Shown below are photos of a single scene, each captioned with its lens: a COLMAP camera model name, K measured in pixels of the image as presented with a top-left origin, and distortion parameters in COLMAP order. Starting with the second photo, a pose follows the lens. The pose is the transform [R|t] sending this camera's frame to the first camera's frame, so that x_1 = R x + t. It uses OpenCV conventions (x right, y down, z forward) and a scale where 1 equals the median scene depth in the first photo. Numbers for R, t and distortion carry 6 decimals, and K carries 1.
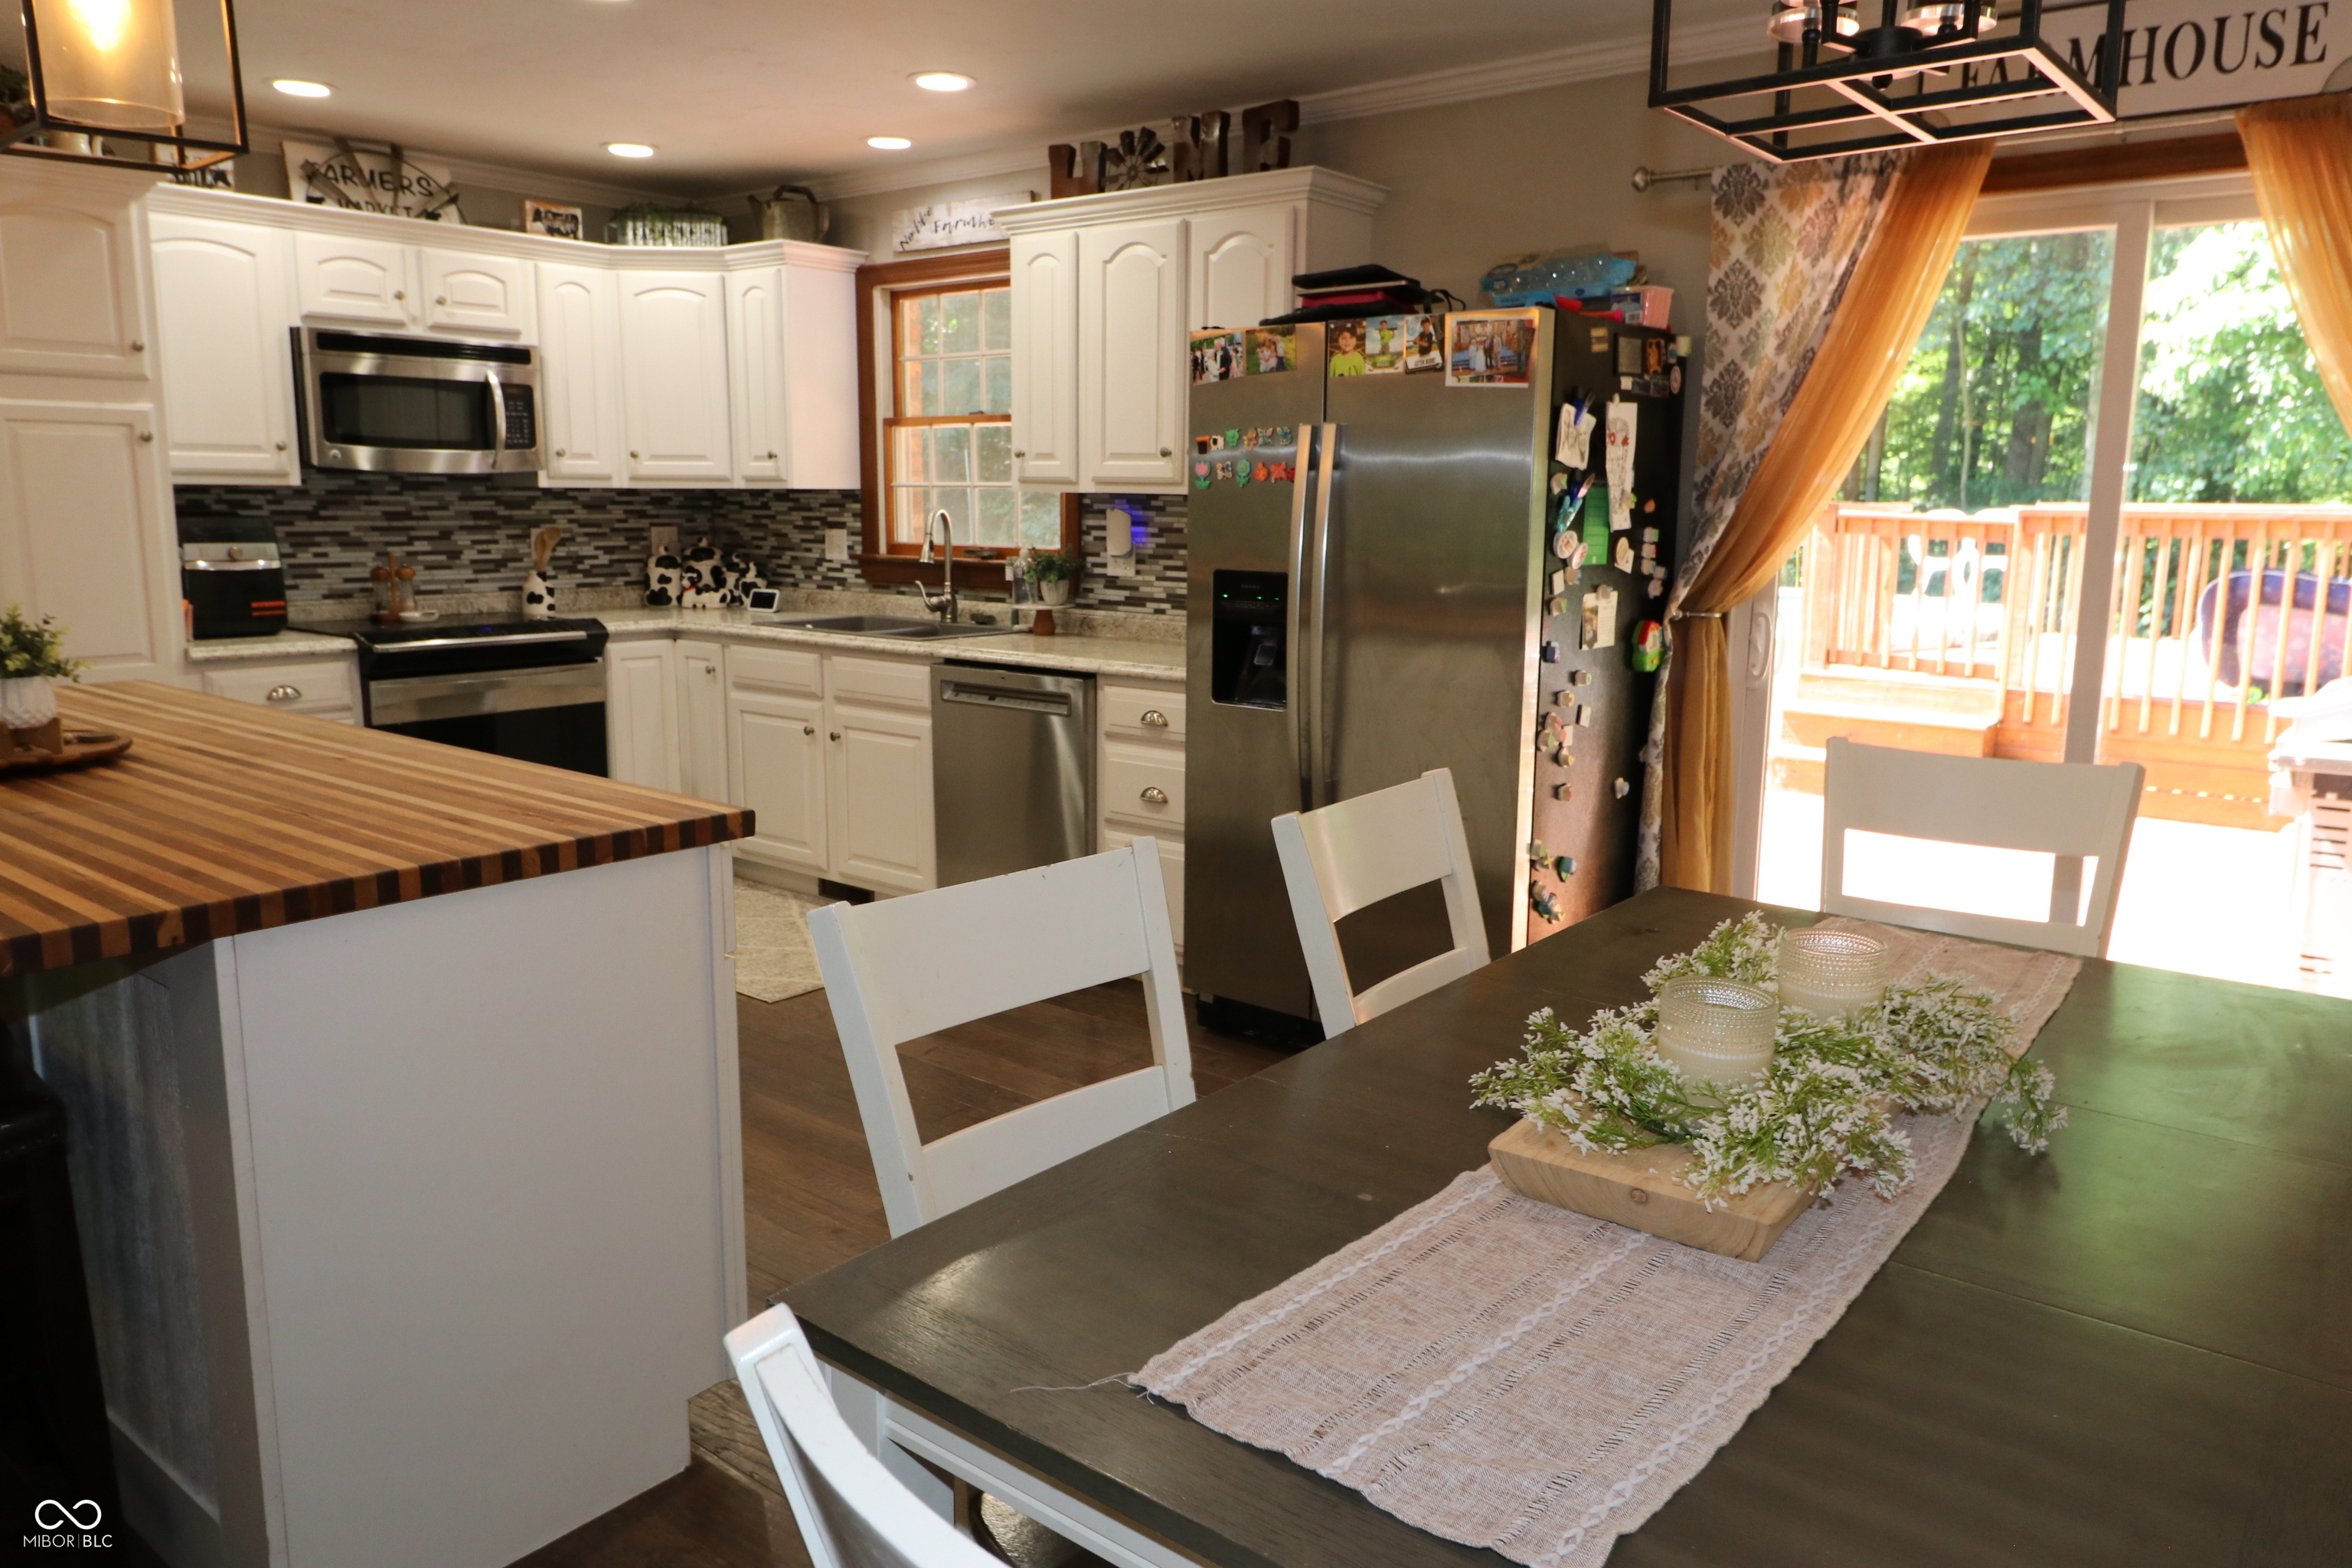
lens RADIAL K [[1621.3, 0, 1177.6], [0, 1621.3, 754.9], [0, 0, 1]] dist [0.016438, -0.001813]
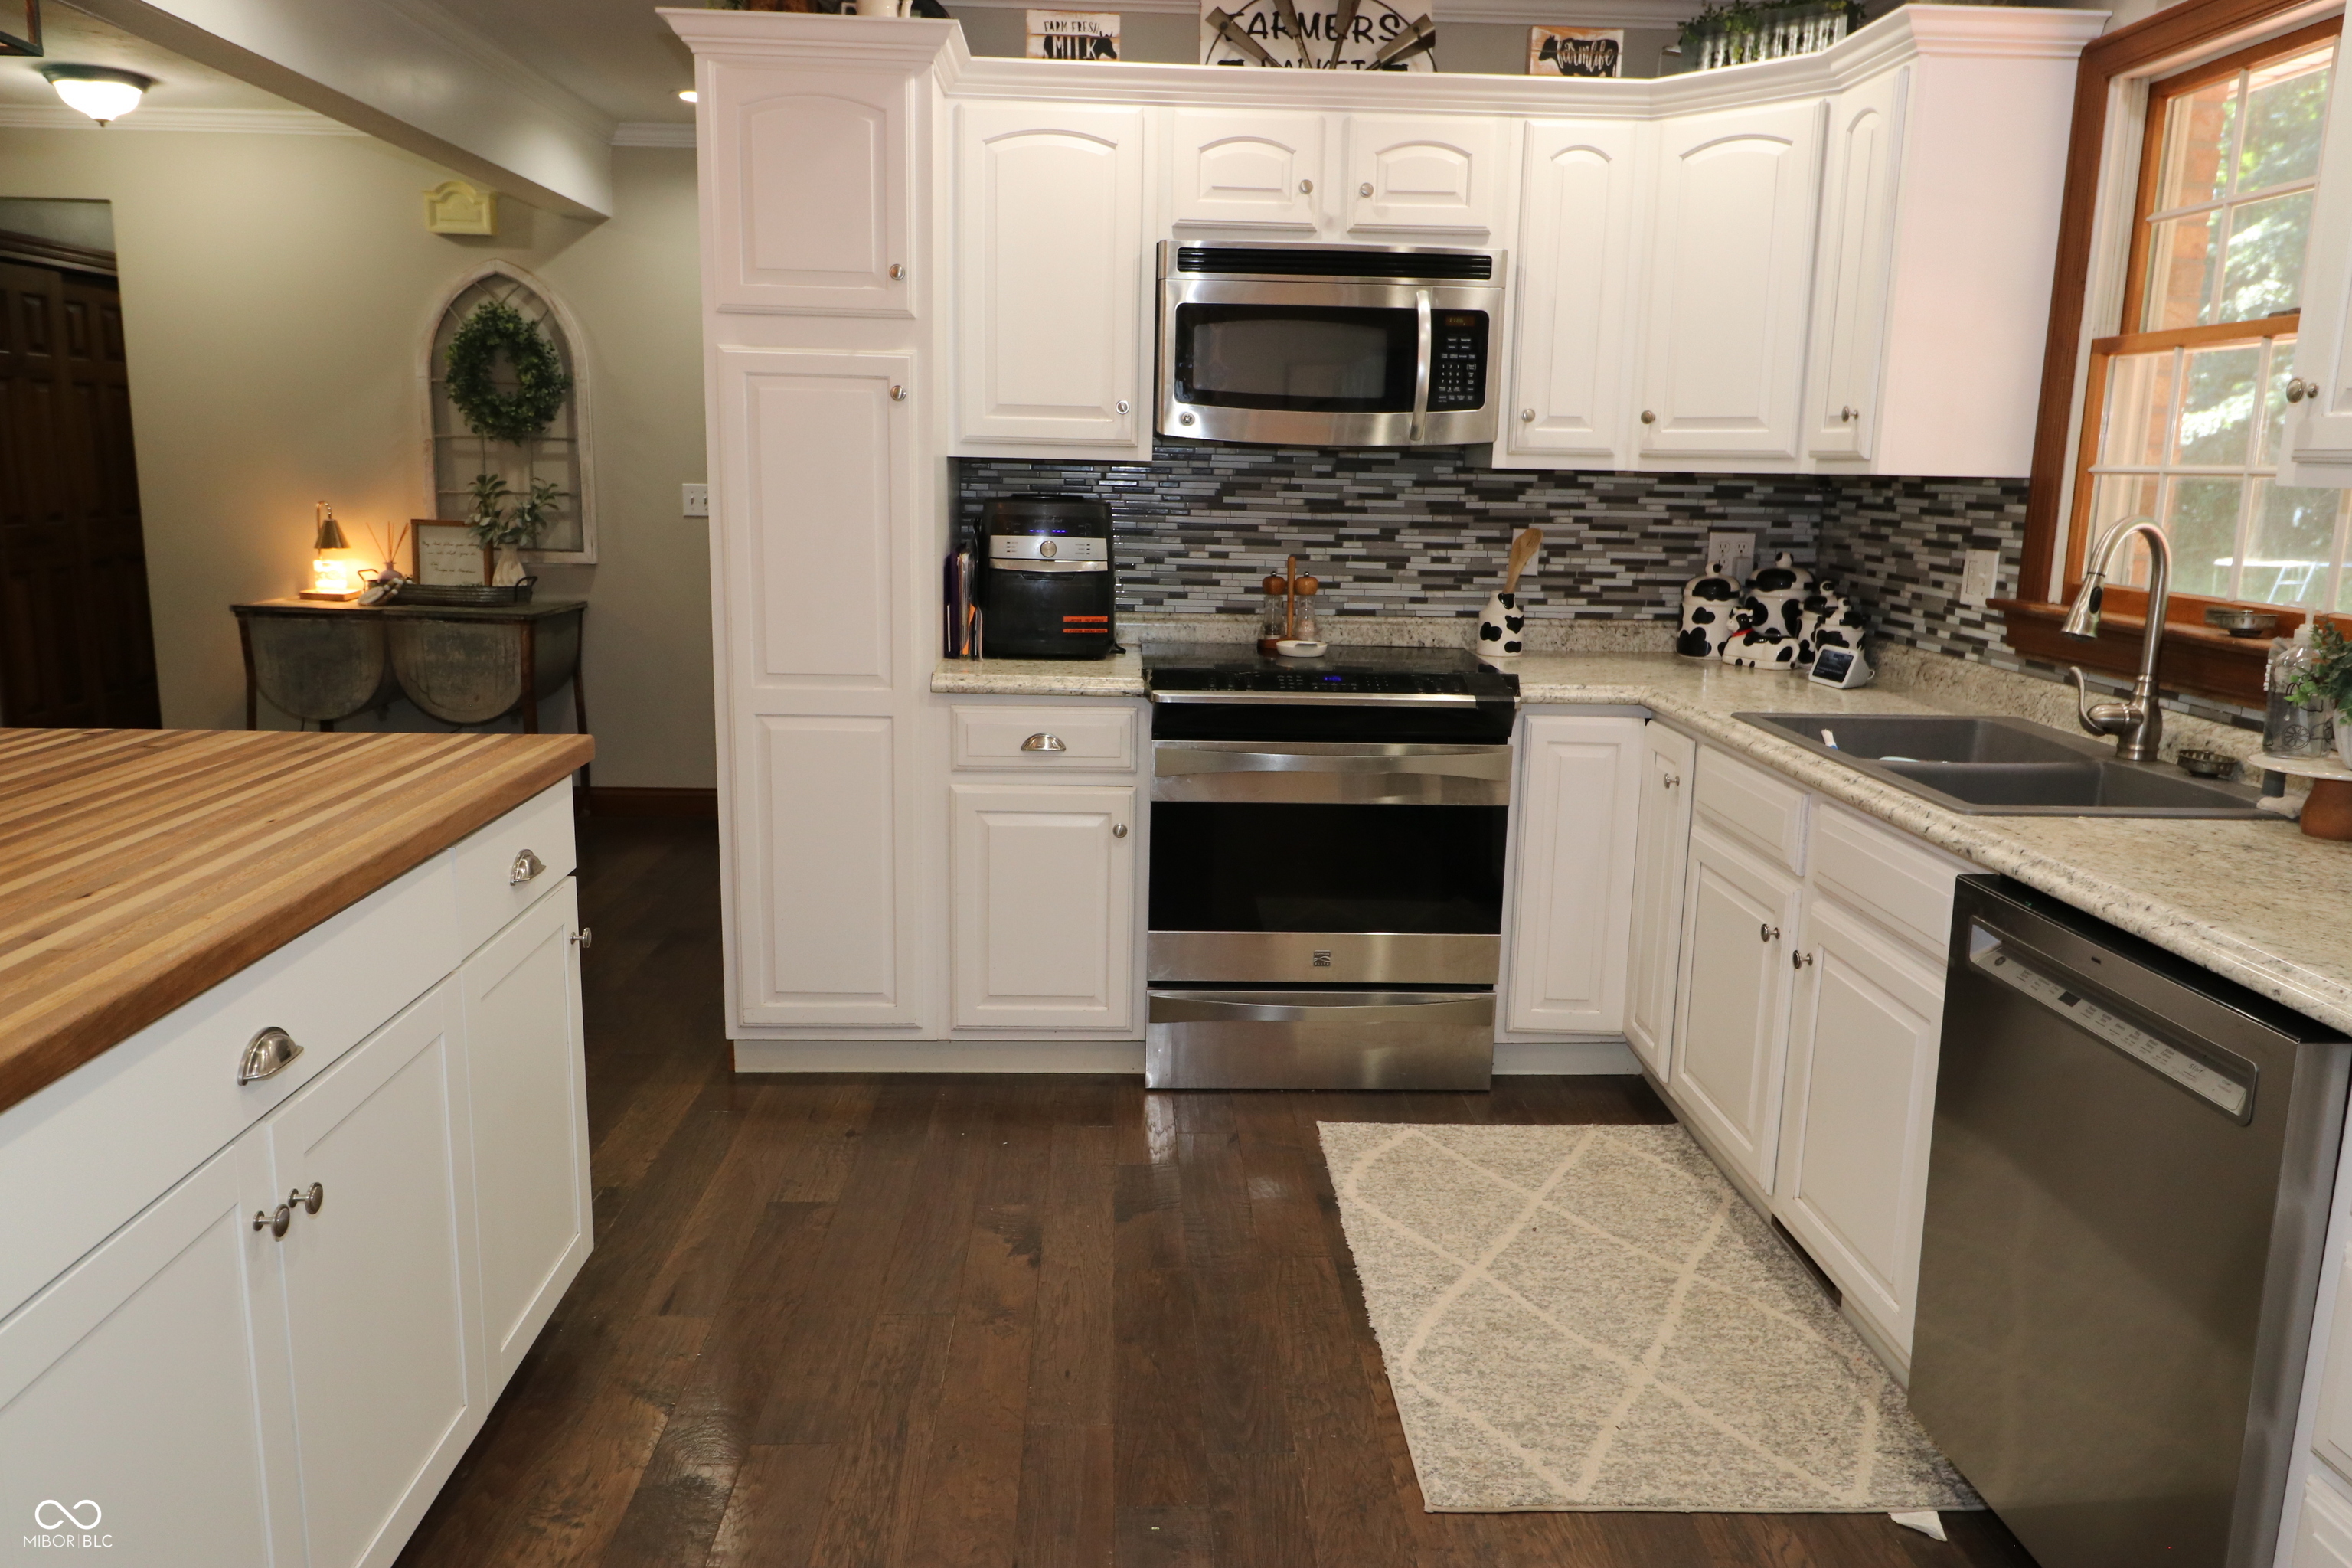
lens RADIAL K [[1621.3, 0, 1177.6], [0, 1621.3, 754.9], [0, 0, 1]] dist [0.016438, -0.001813]
pose [[0.665151, 0.141328, -0.733213, 0.022273], [-0.136141, 0.988420, 0.067017, -0.073903], [0.734194, 0.055244, 0.676689, 0.452093]]
